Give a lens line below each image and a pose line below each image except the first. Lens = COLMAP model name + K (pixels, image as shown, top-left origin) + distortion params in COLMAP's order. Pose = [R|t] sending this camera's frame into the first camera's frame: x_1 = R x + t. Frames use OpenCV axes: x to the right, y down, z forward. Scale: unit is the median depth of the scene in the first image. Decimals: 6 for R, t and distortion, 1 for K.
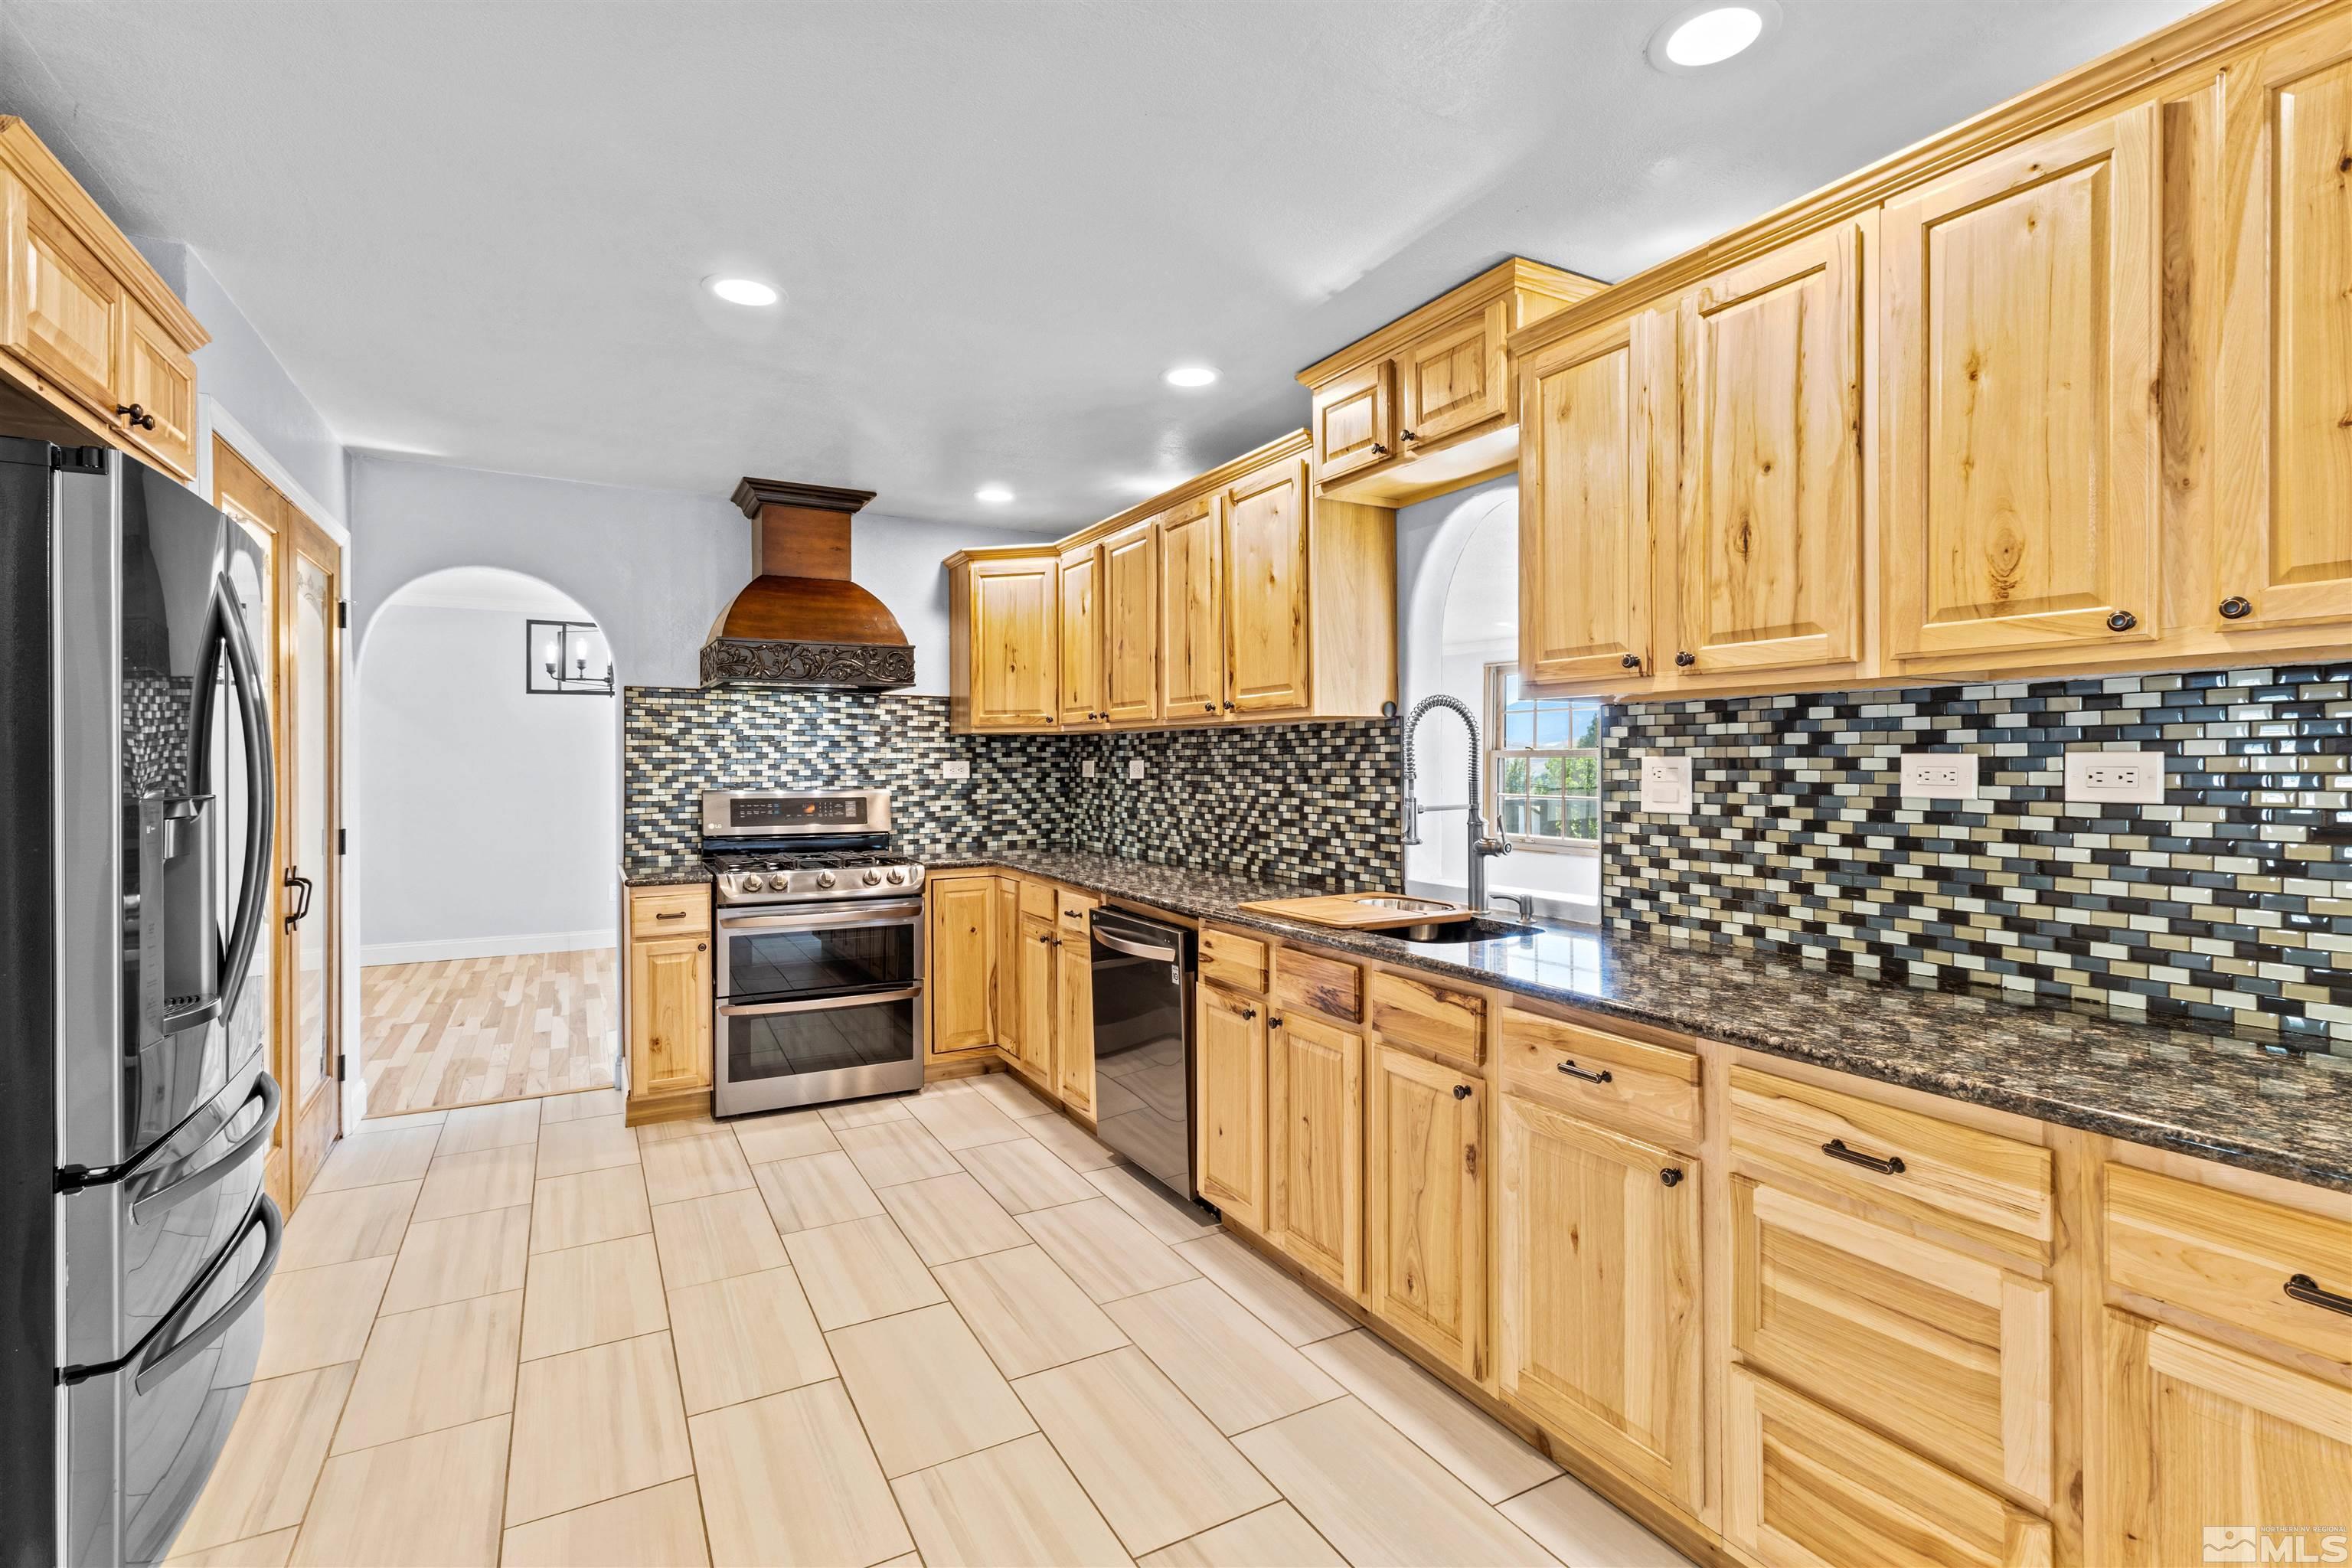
lens RADIAL K [[1099.2, 0, 1174.2], [0, 1099.2, 772.6], [0, 0, 1]] dist [-0.000316, -0.000329]
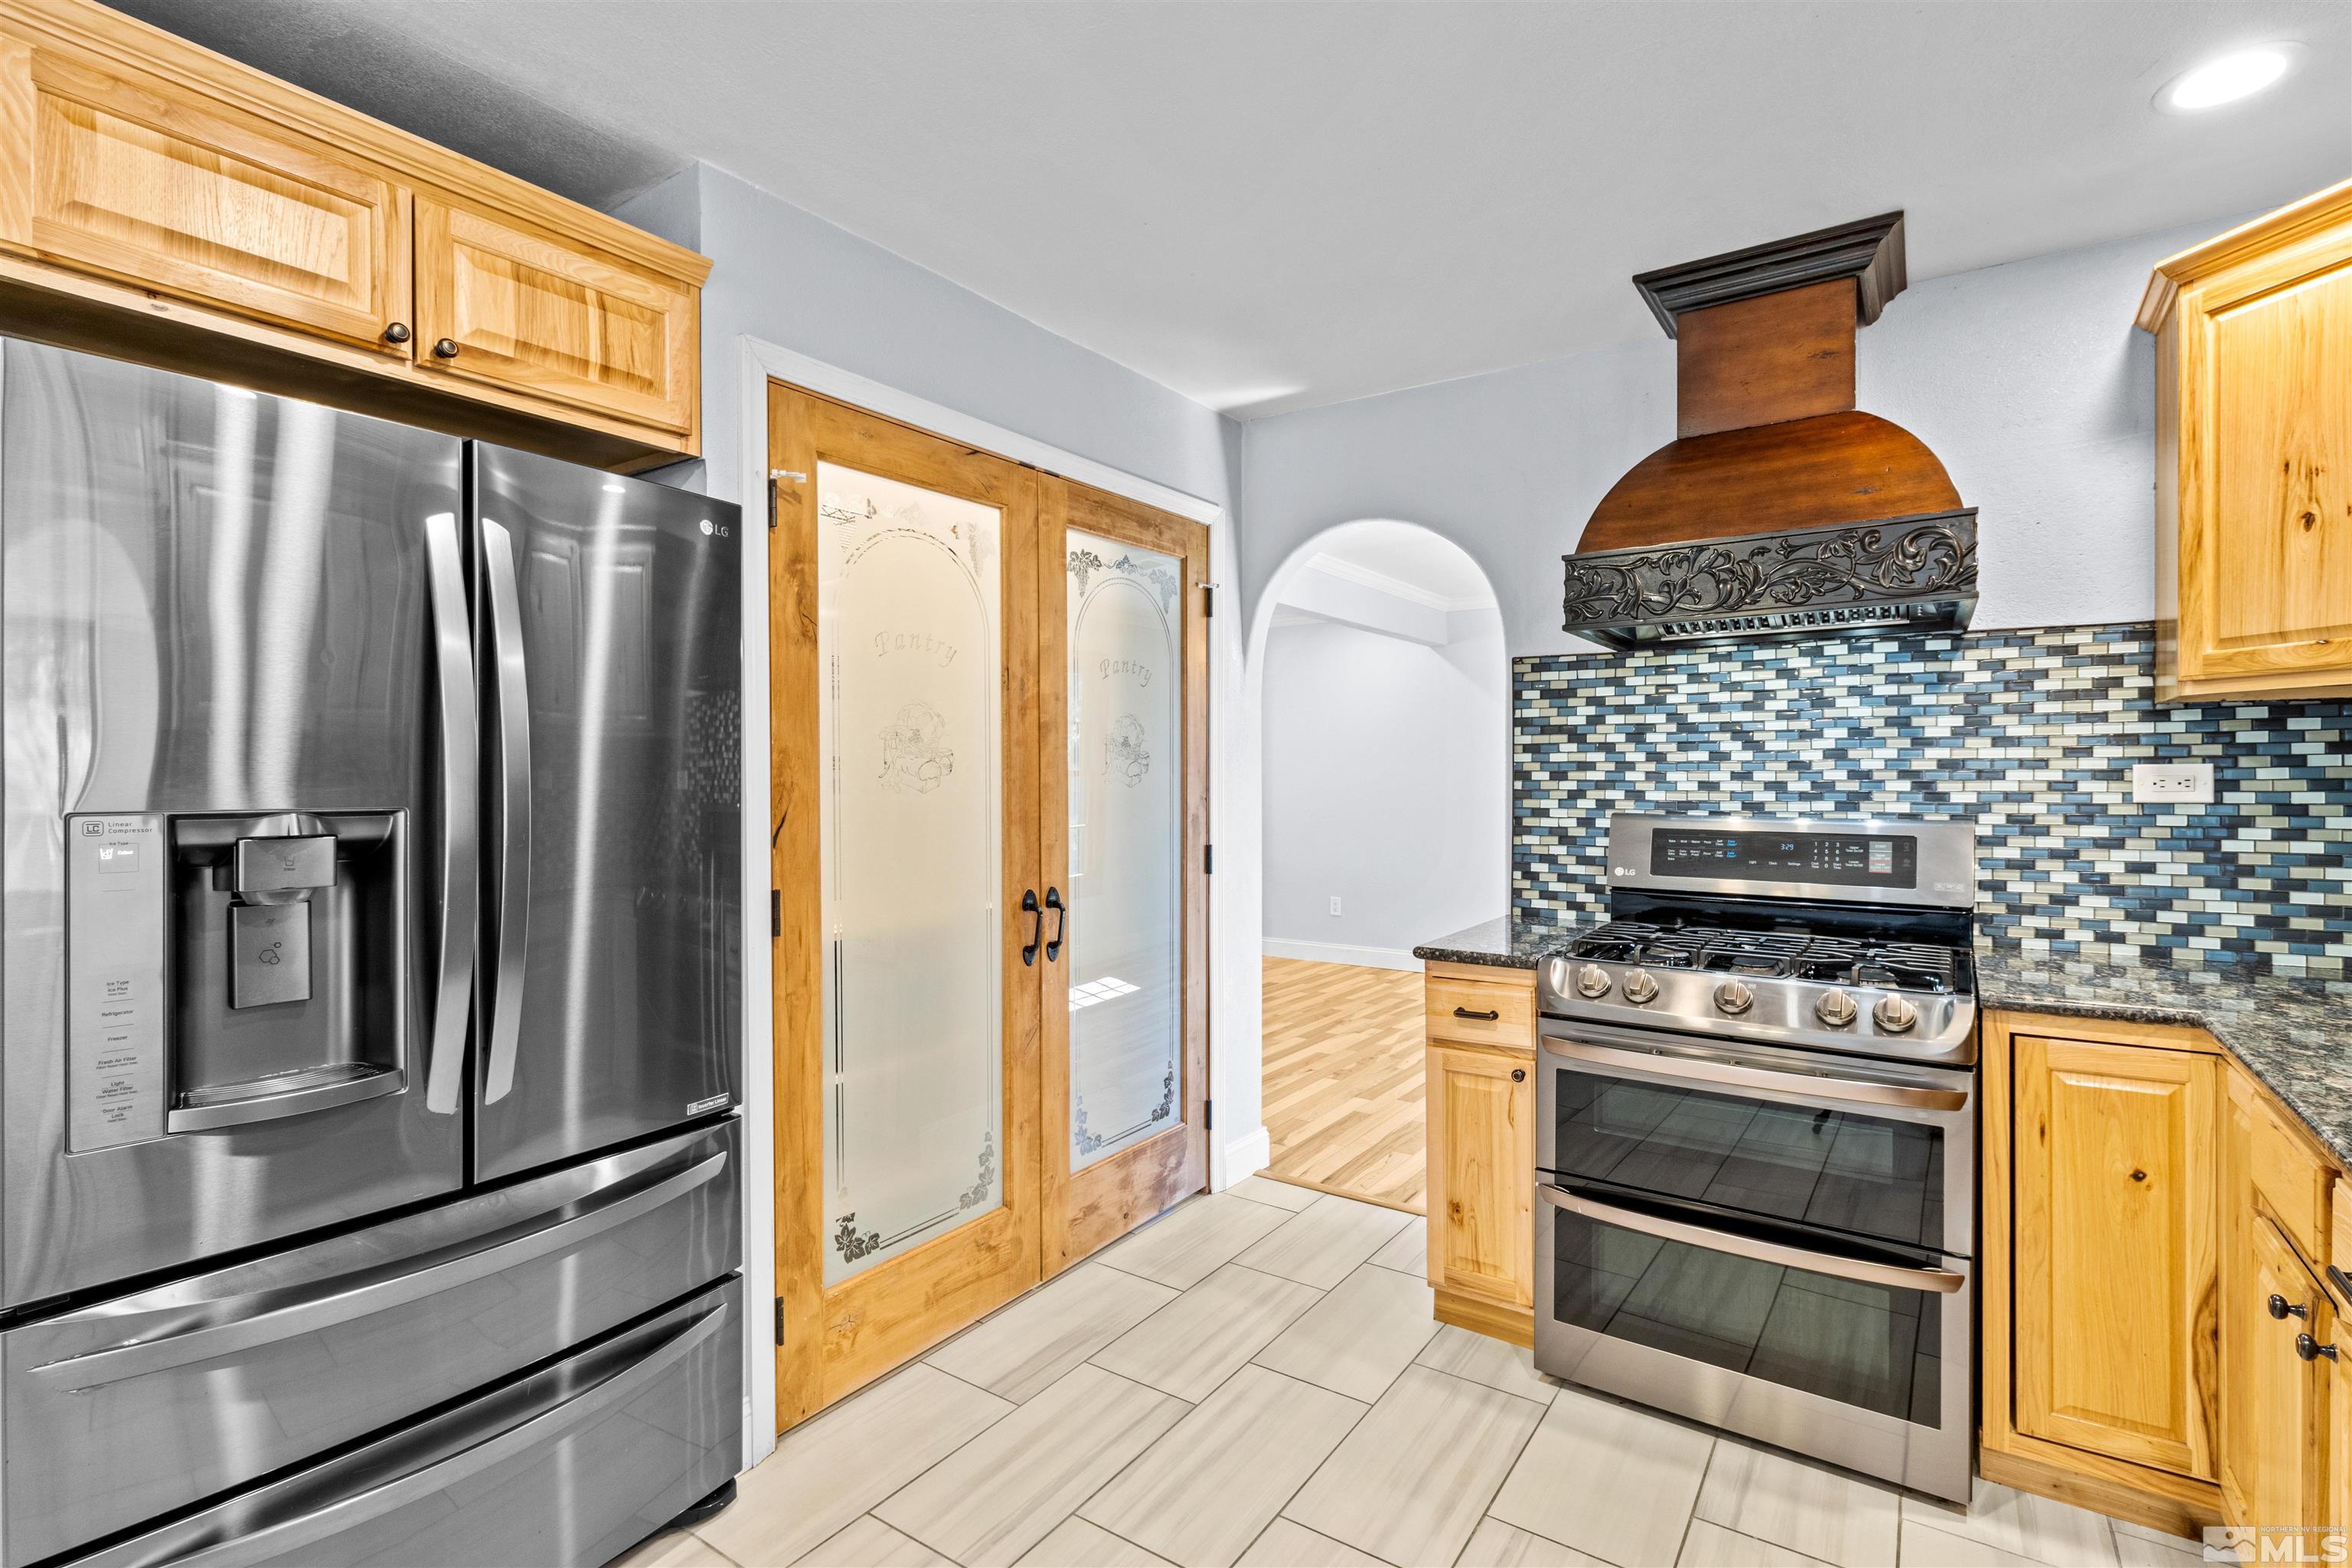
lens RADIAL K [[1099.2, 0, 1181.7], [0, 1099.2, 782.1], [0, 0, 1]] dist [-0.000316, -0.000329]
pose [[0.452376, 0.006758, -0.891802, 0.018392], [-0.007468, 0.999965, 0.003790, -0.001896], [0.891796, 0.004945, 0.452411, 0.485877]]
